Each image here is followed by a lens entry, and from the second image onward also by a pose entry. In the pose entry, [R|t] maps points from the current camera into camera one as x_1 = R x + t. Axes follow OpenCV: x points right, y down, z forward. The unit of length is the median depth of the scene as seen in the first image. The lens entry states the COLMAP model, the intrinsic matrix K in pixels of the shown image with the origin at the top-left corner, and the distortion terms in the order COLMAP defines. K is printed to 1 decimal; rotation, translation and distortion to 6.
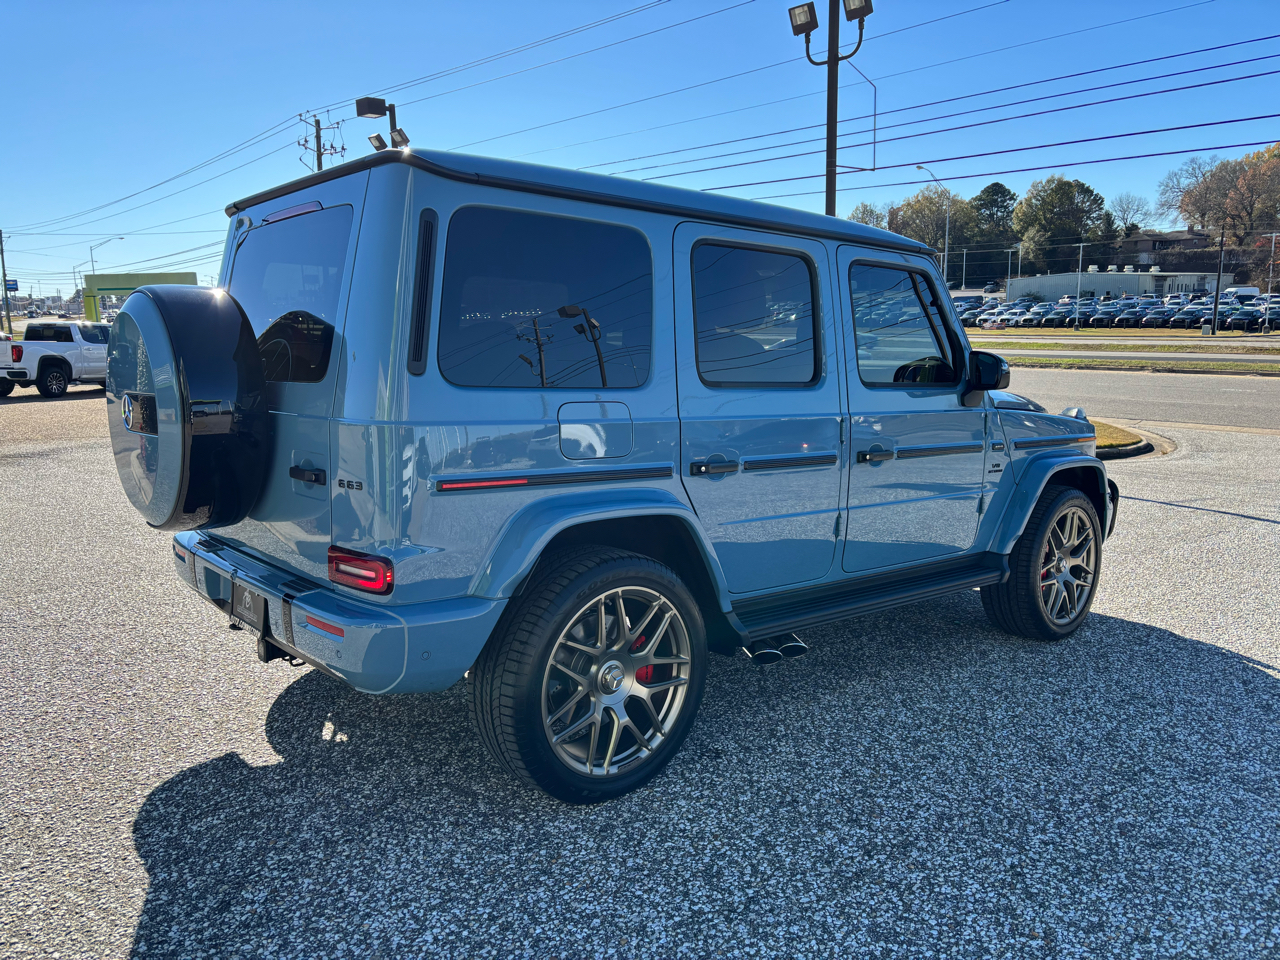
lens RADIAL K [[963.4, 0, 636.8], [0, 963.4, 481.9], [0, 0, 1]] dist [0.060511, -0.063315]
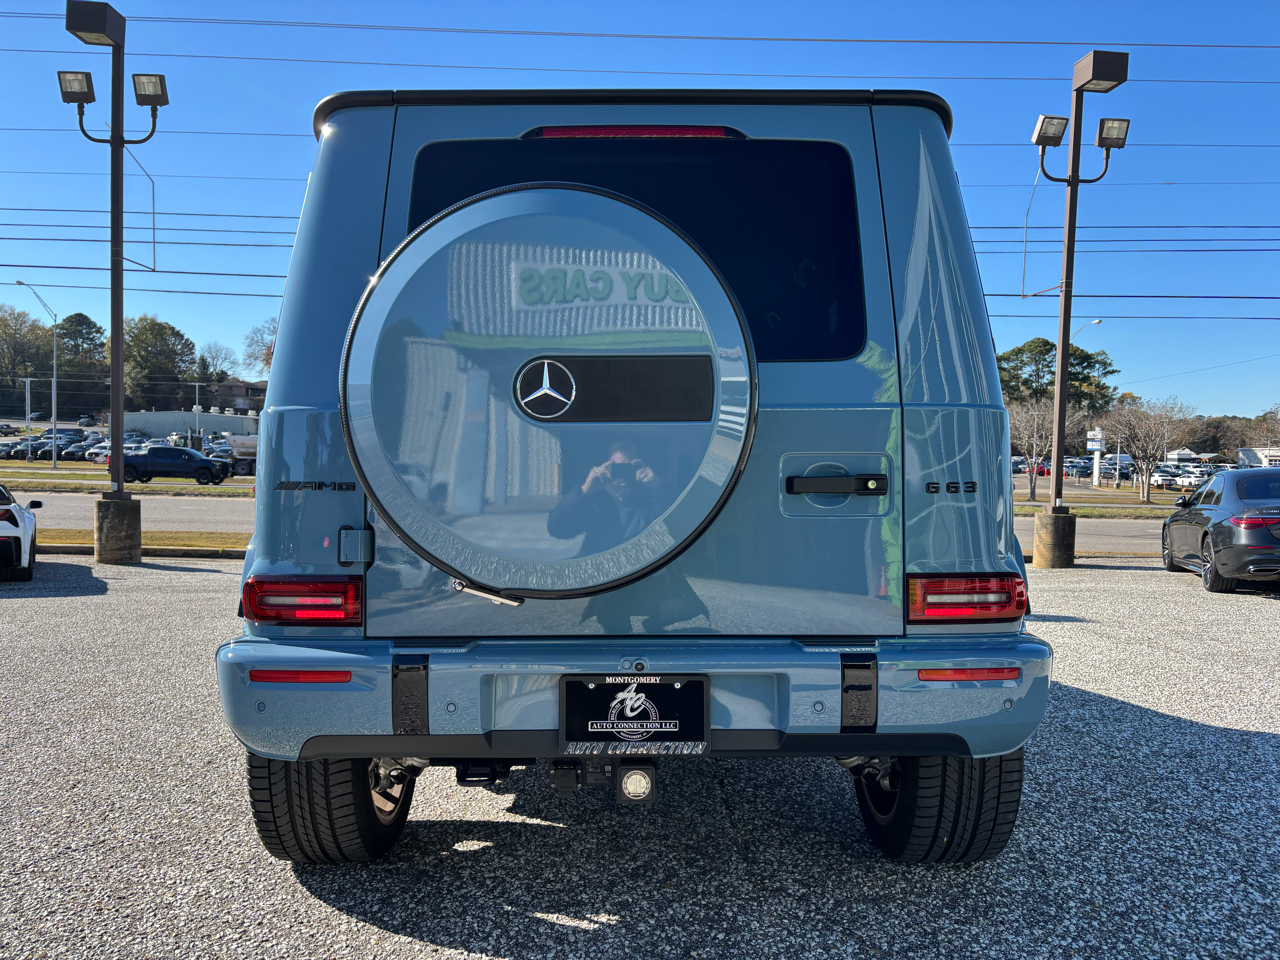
lens RADIAL K [[962.3, 0, 640.0], [0, 962.3, 480.0], [0, 0, 1]] dist [0.062734, -0.075315]
pose [[0.644085, 0.008929, 0.764902, -0.169725], [0.100778, 0.990226, -0.096419, 0.007729], [-0.758287, 0.139187, 0.636889, 0.112553]]
